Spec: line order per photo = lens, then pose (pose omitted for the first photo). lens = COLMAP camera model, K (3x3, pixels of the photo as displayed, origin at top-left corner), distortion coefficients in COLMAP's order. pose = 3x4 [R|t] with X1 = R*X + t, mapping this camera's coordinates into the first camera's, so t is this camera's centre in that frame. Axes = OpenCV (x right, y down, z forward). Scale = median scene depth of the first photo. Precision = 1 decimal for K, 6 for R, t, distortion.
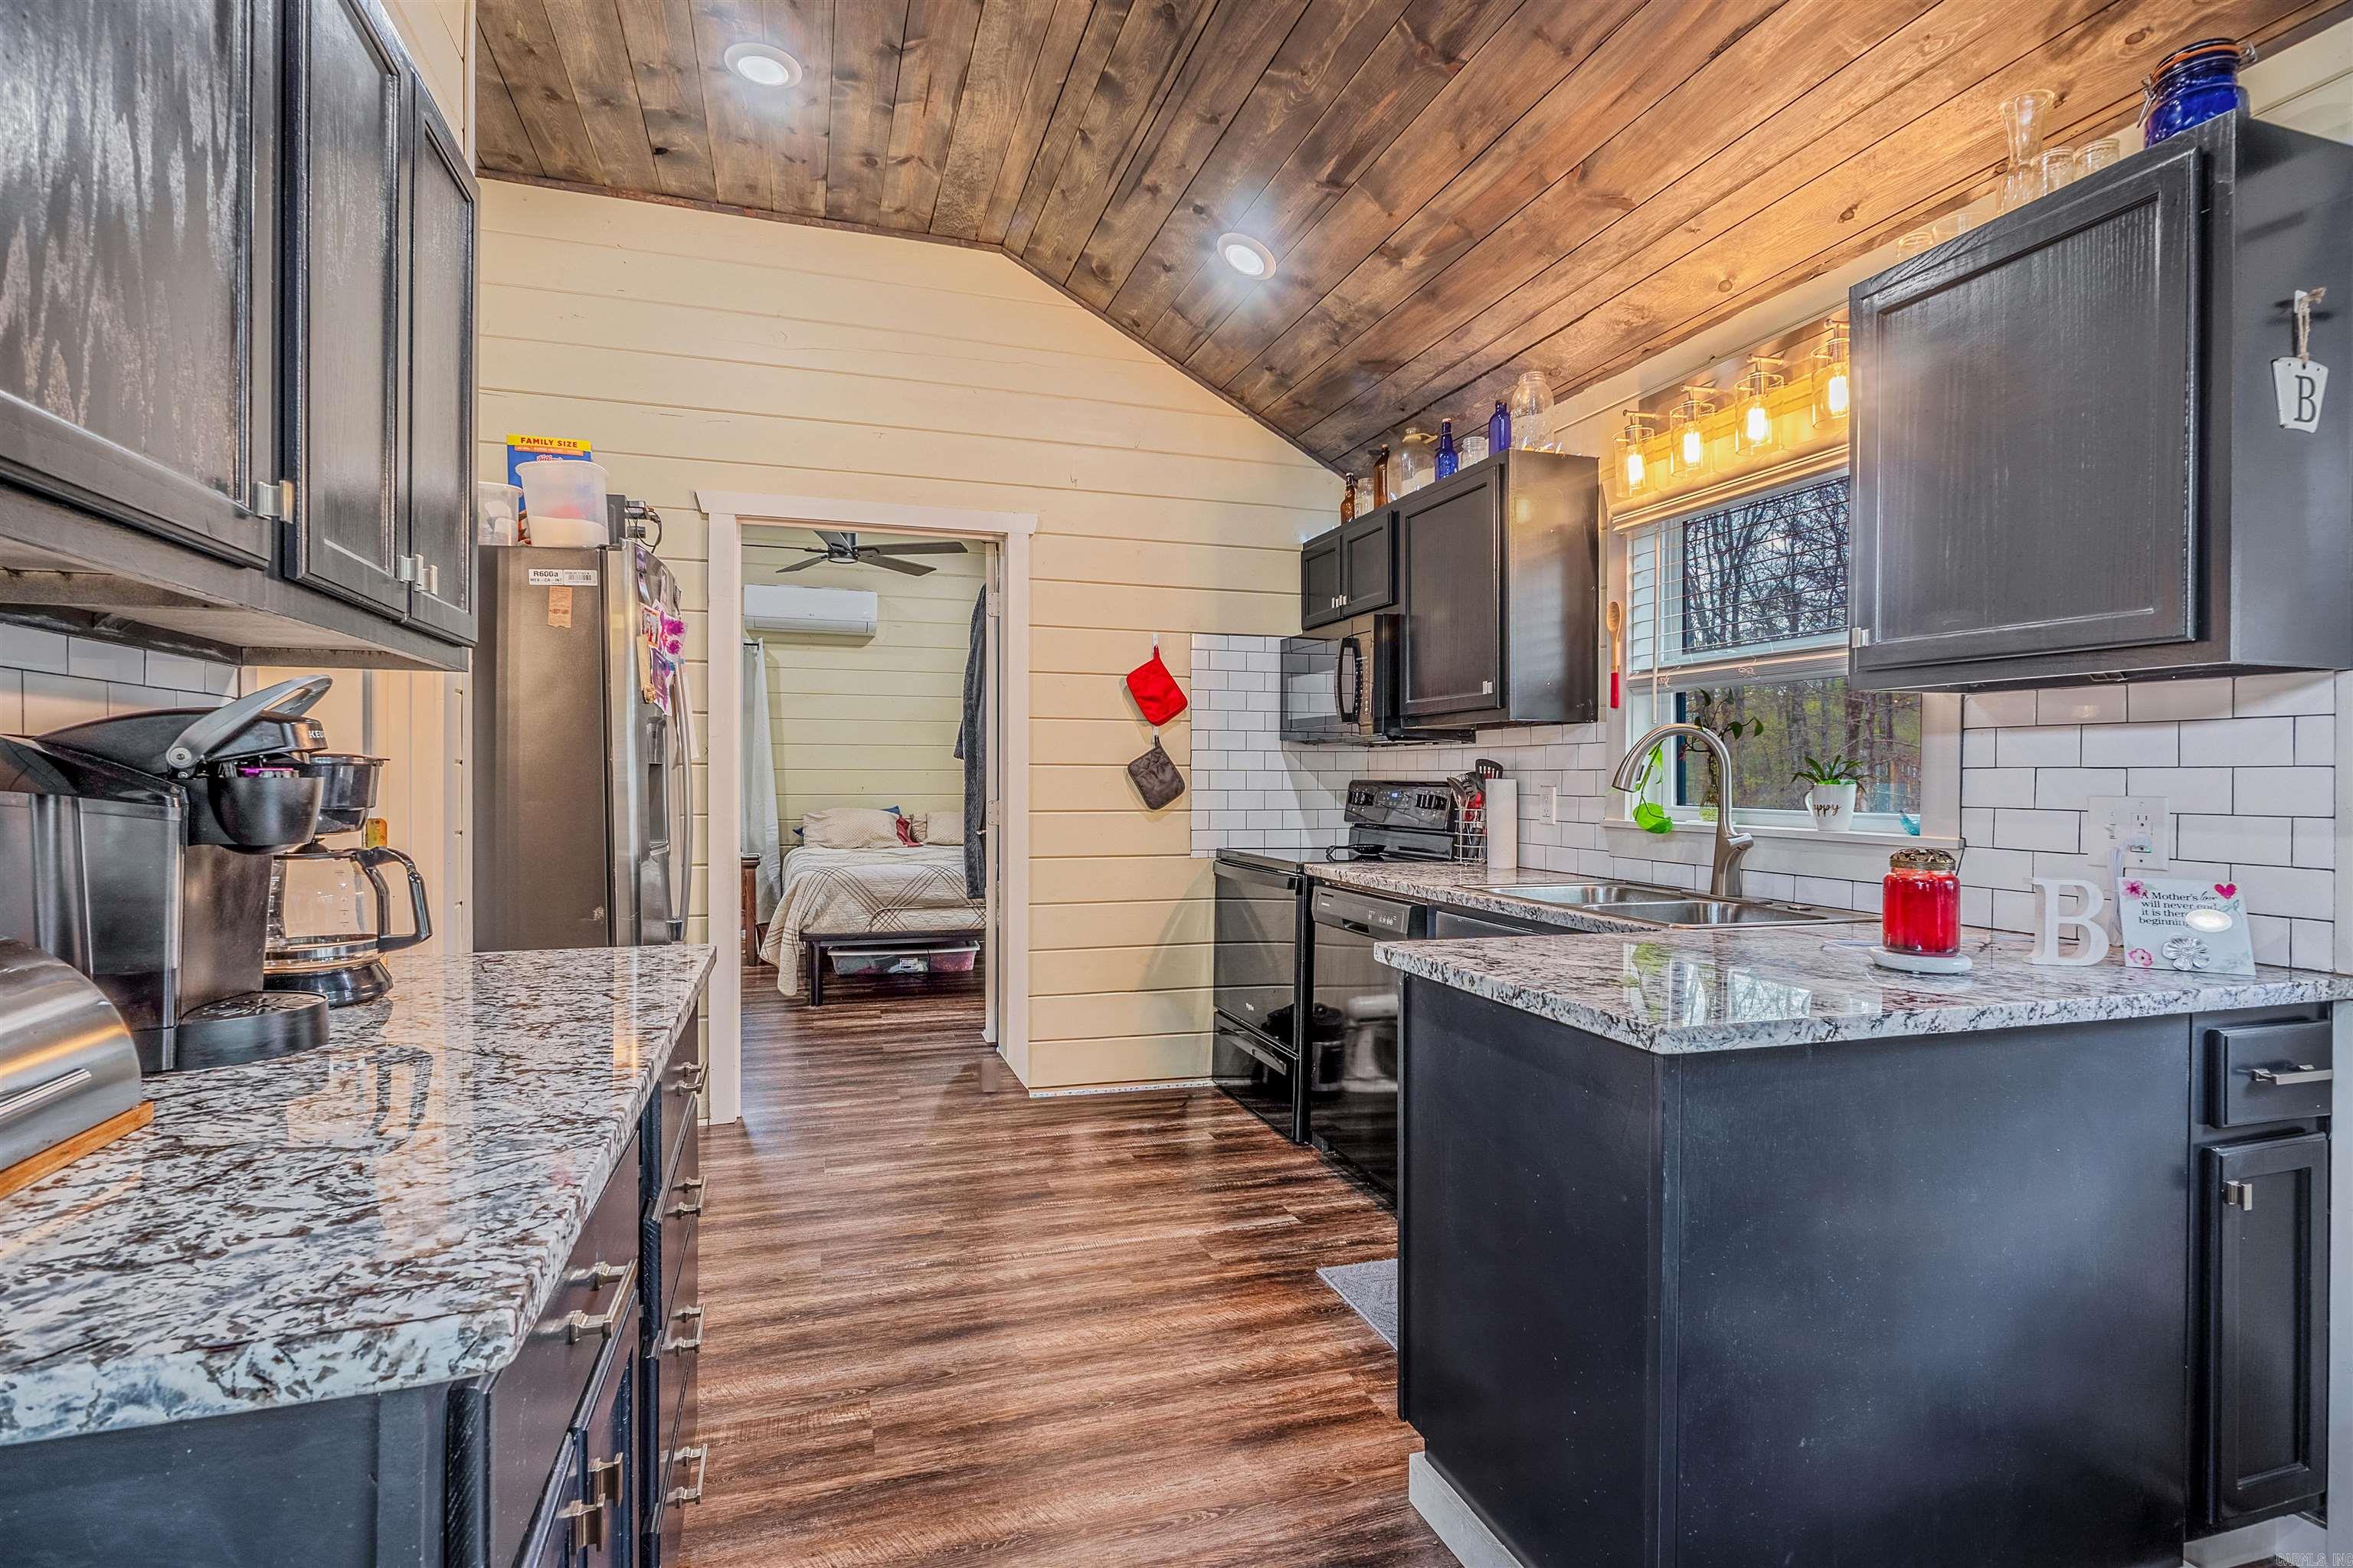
lens RADIAL K [[1133.2, 0, 1169.6], [0, 1133.2, 783.7], [0, 0, 1]] dist [-0.003570, -0.000526]
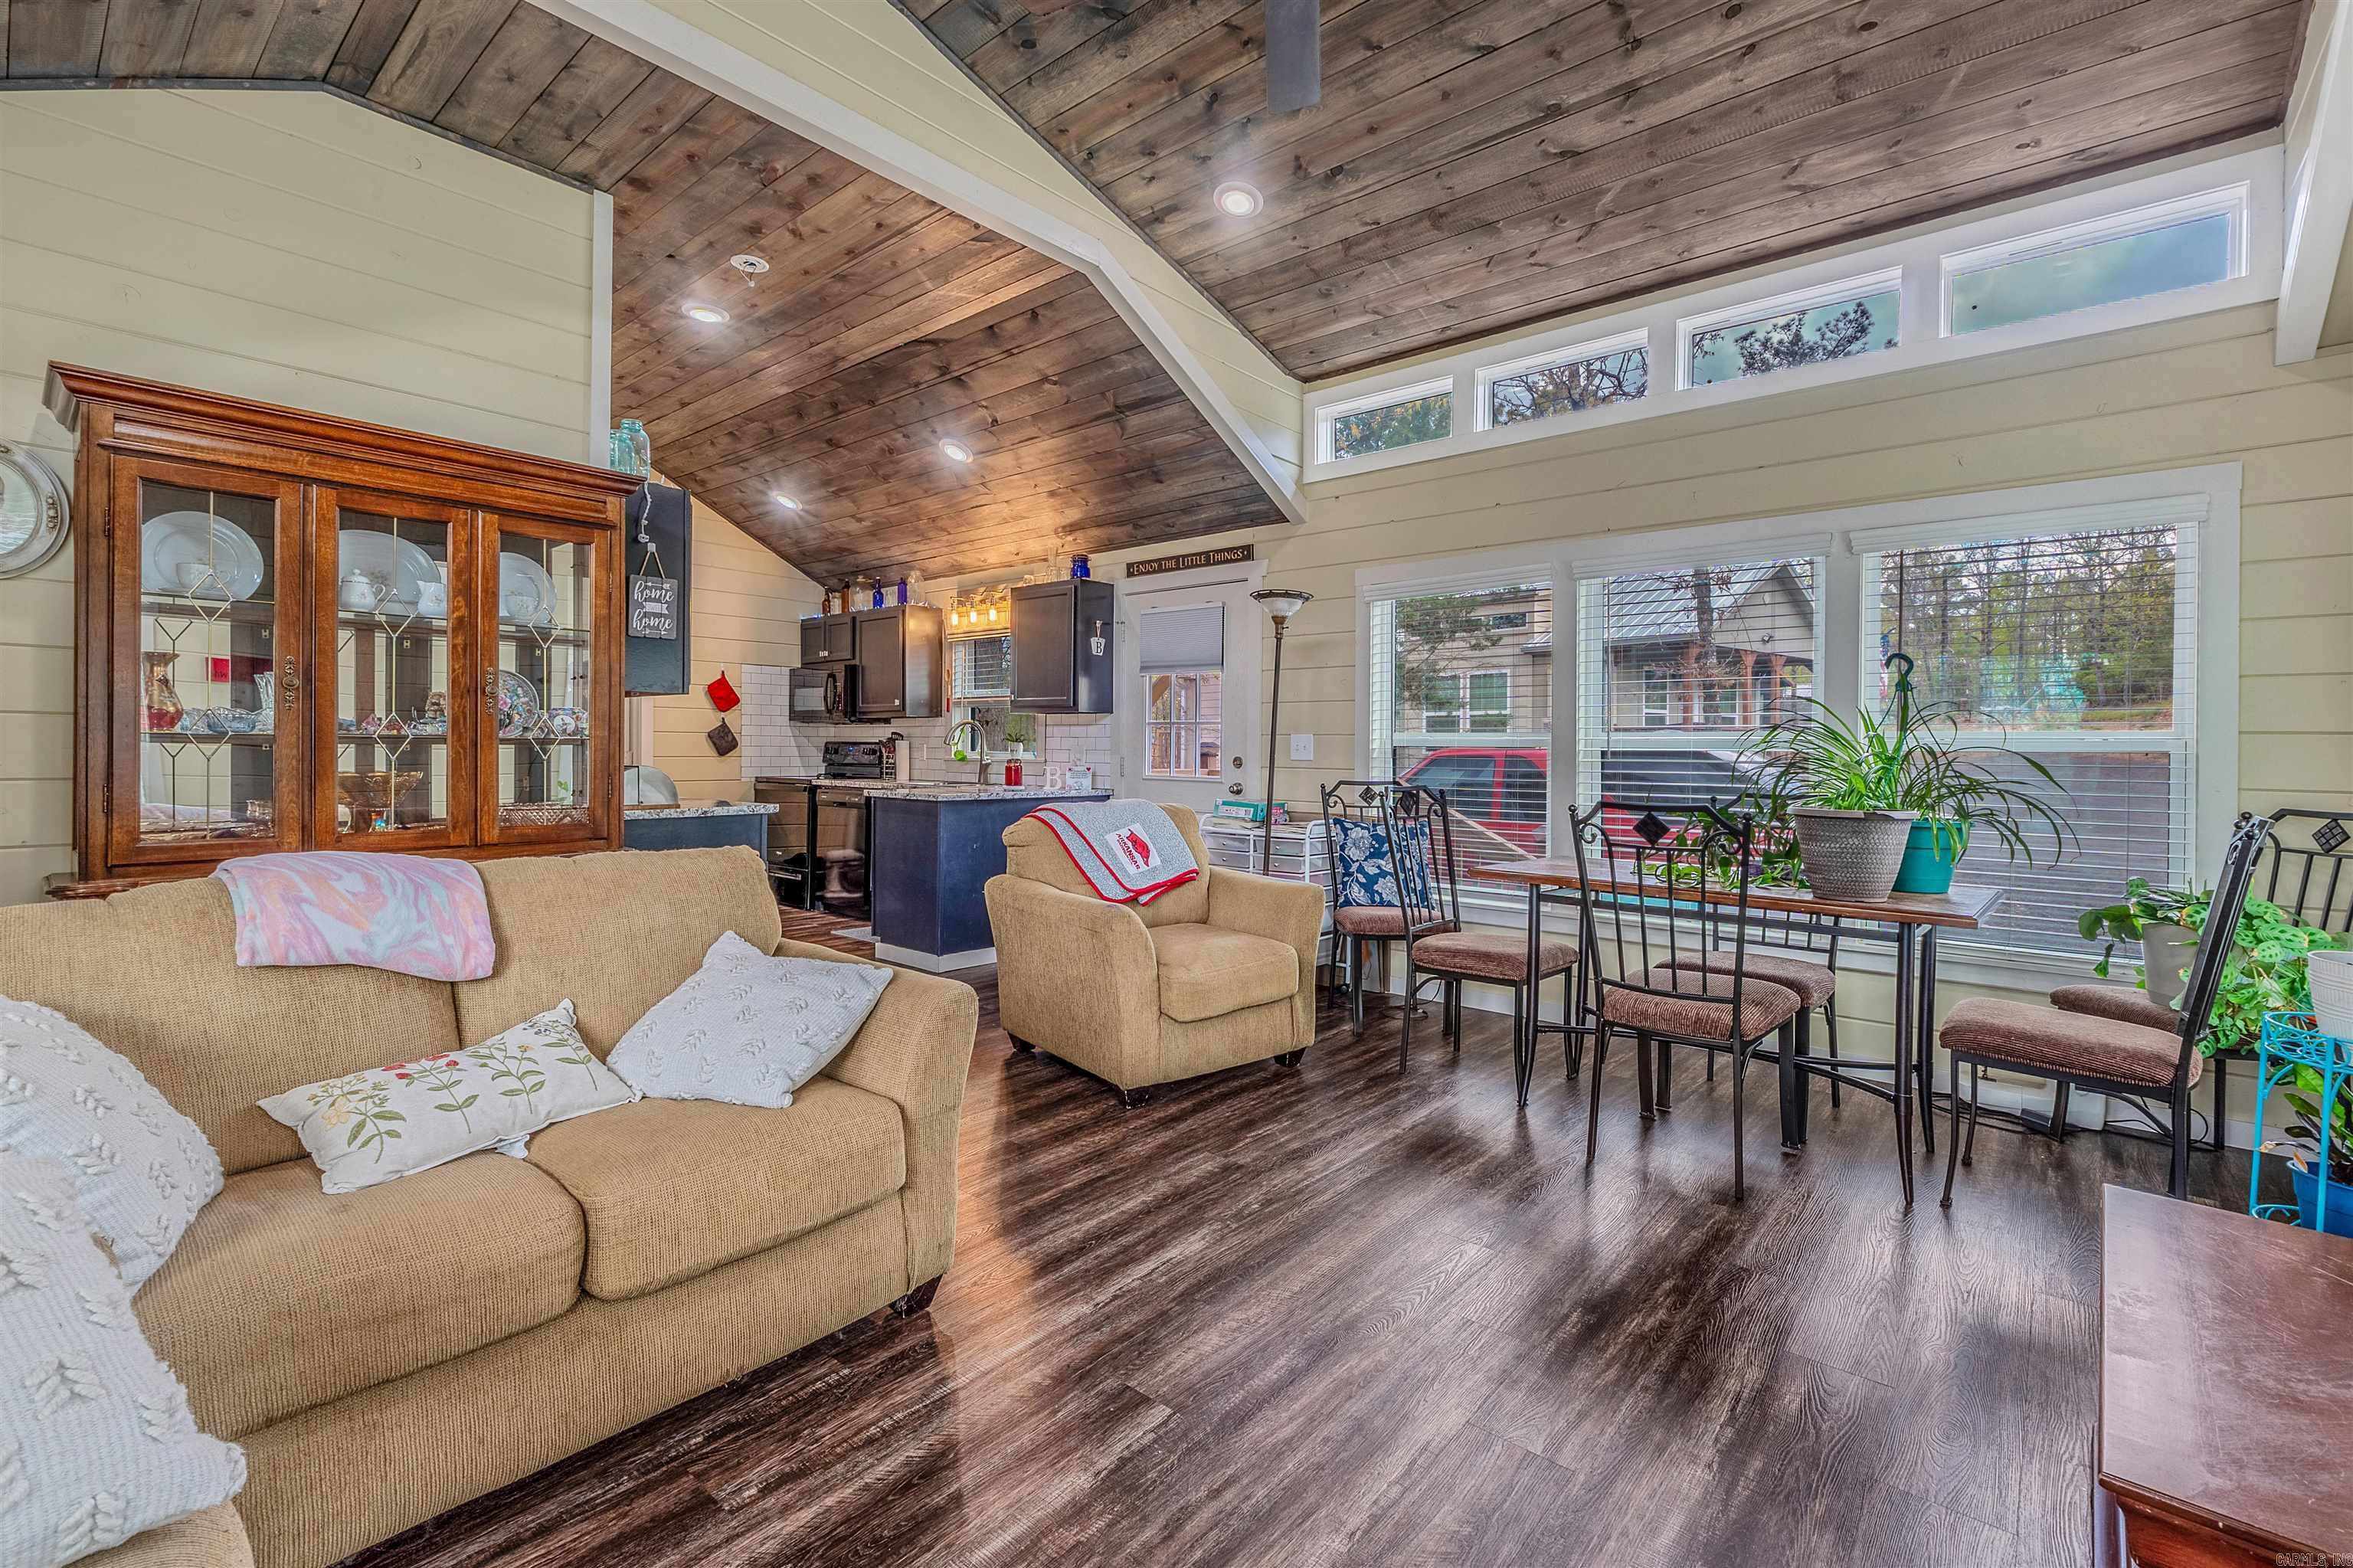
lens RADIAL K [[1024.4, 0, 1176.1], [0, 1024.4, 754.0], [0, 0, 1]] dist [-0.003961, -0.000588]
pose [[0.853677, -0.000675, 0.520802, -0.302342], [-0.001606, 0.999991, 0.003929, 0.013568], [-0.520800, -0.004190, 0.853668, -1.017130]]
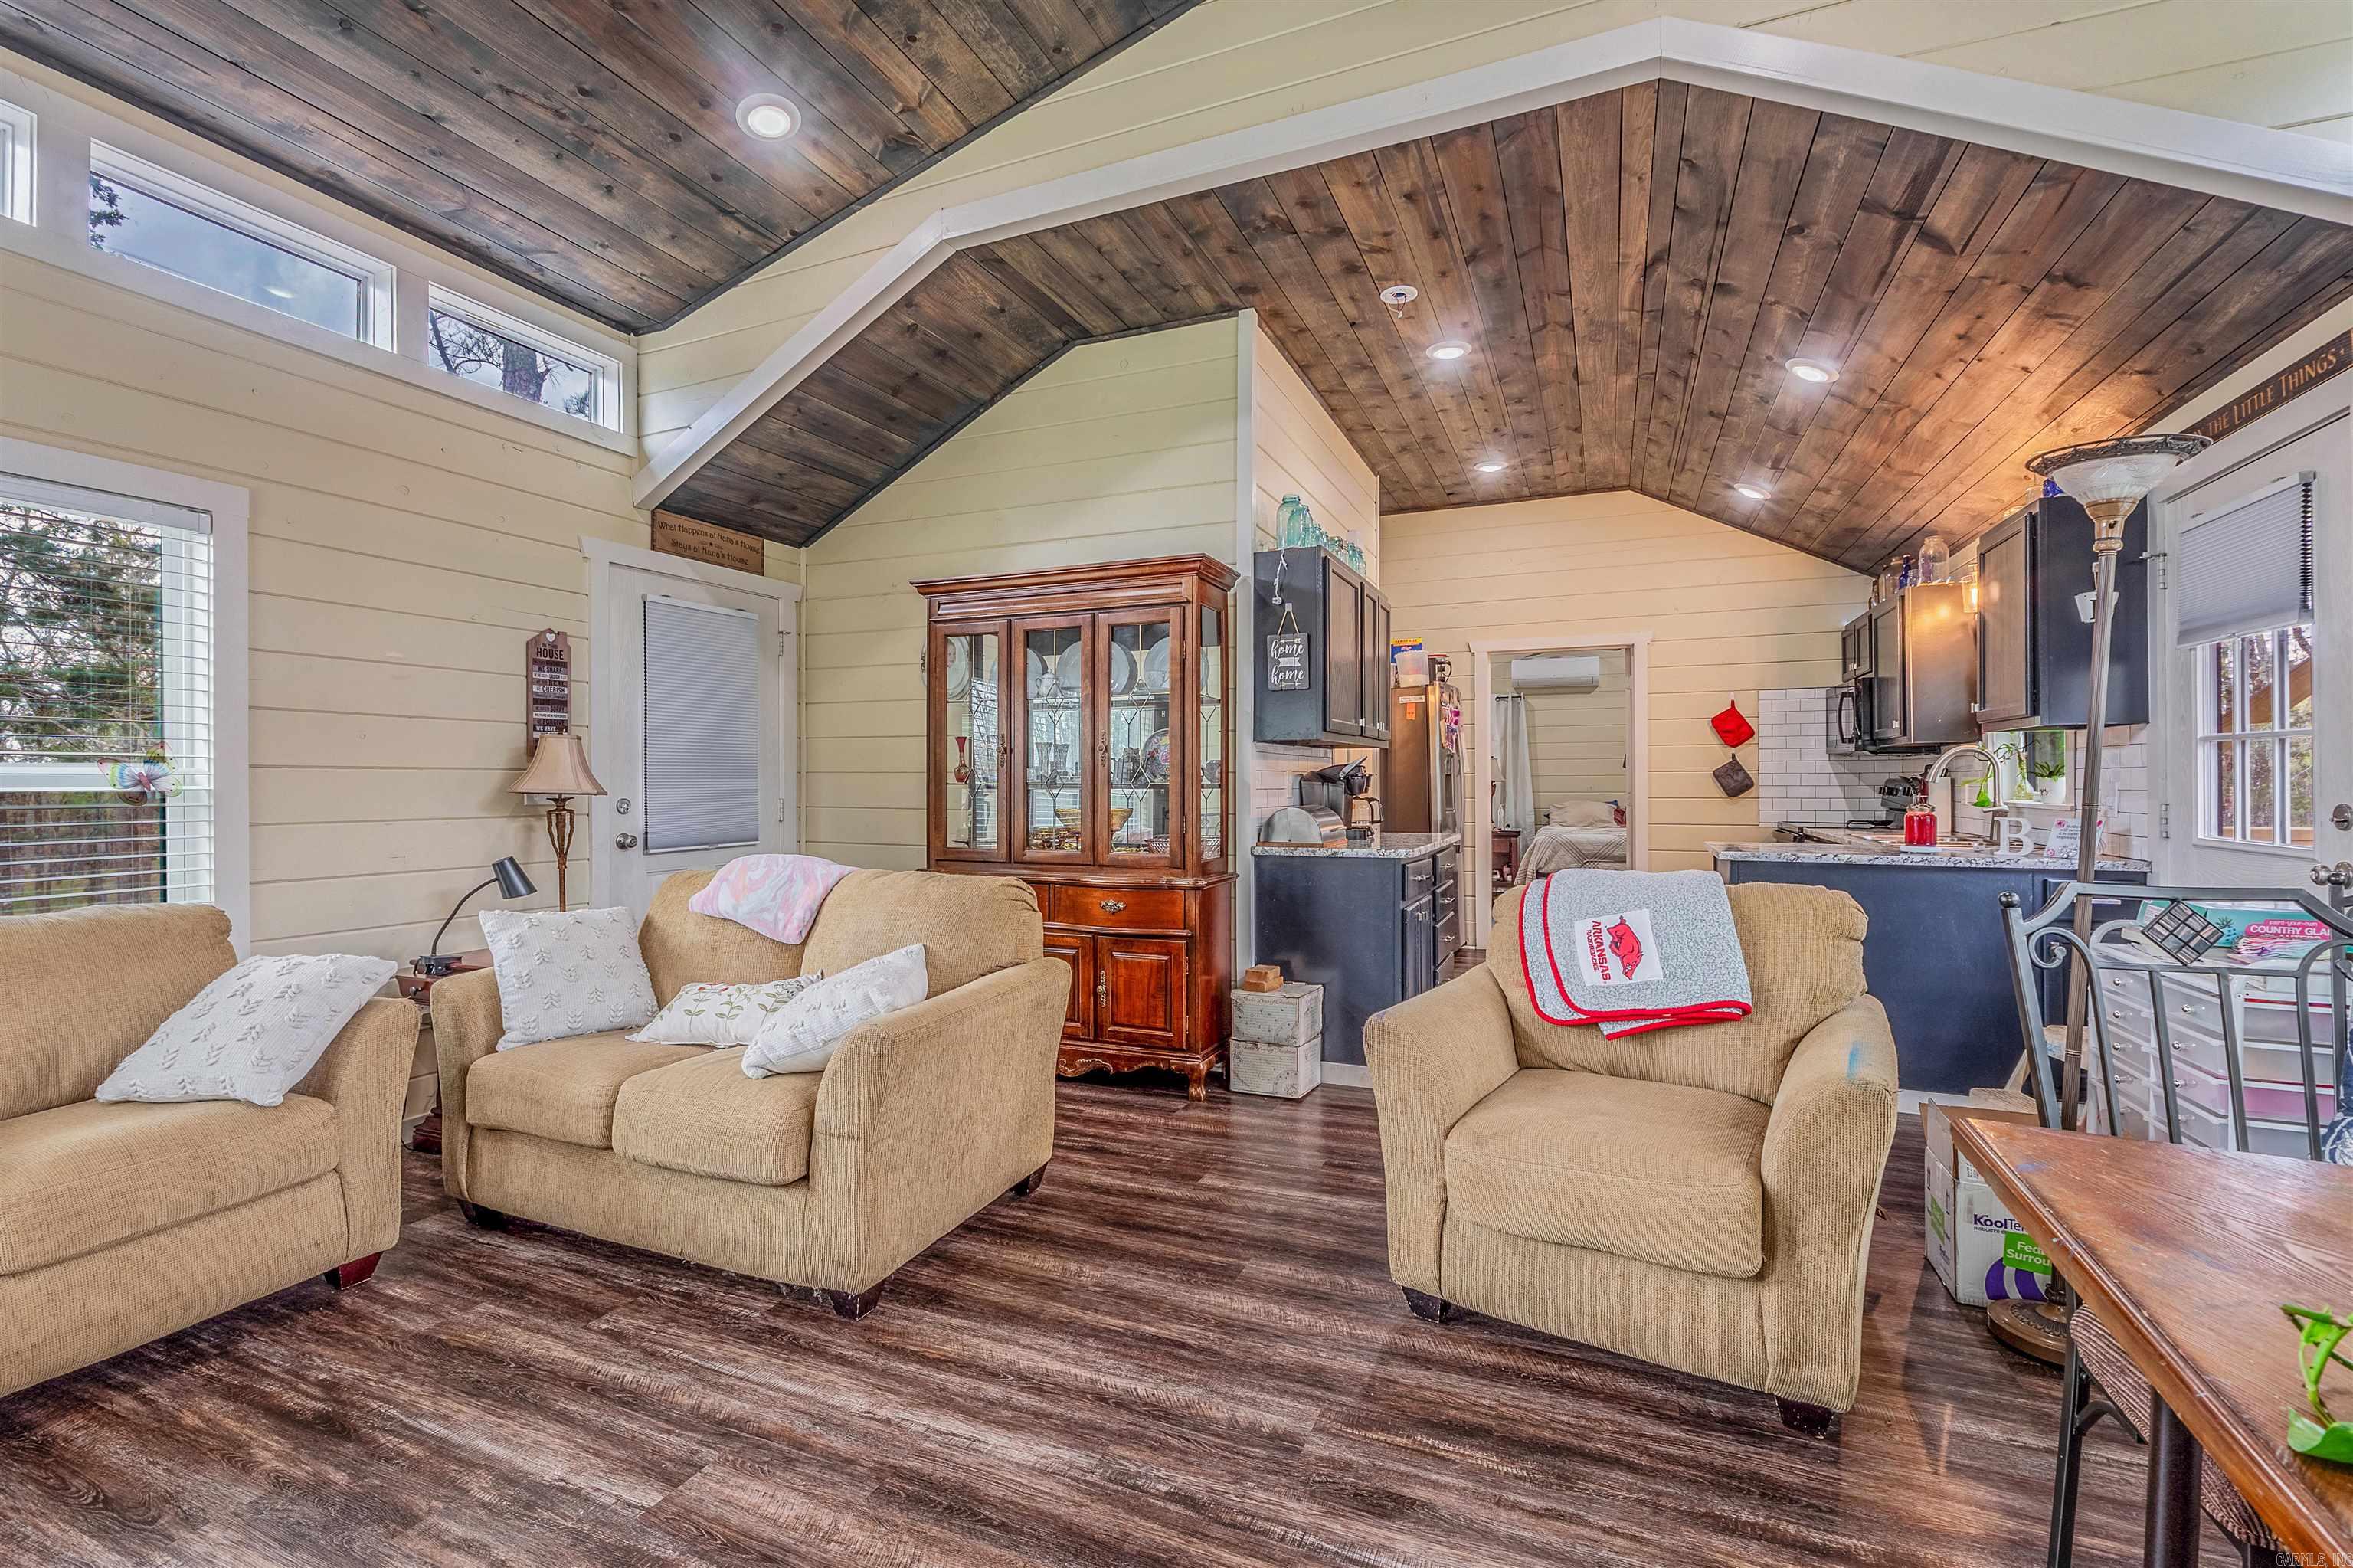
lens RADIAL K [[1024.4, 0, 1174.8], [0, 1024.4, 779.6], [0, 0, 1]] dist [-0.003961, -0.000588]
pose [[0.756505, -0.008309, -0.653935, 0.412779], [0.002368, 0.999948, -0.009965, 0.010901], [0.653983, 0.005990, 0.756485, -0.797691]]
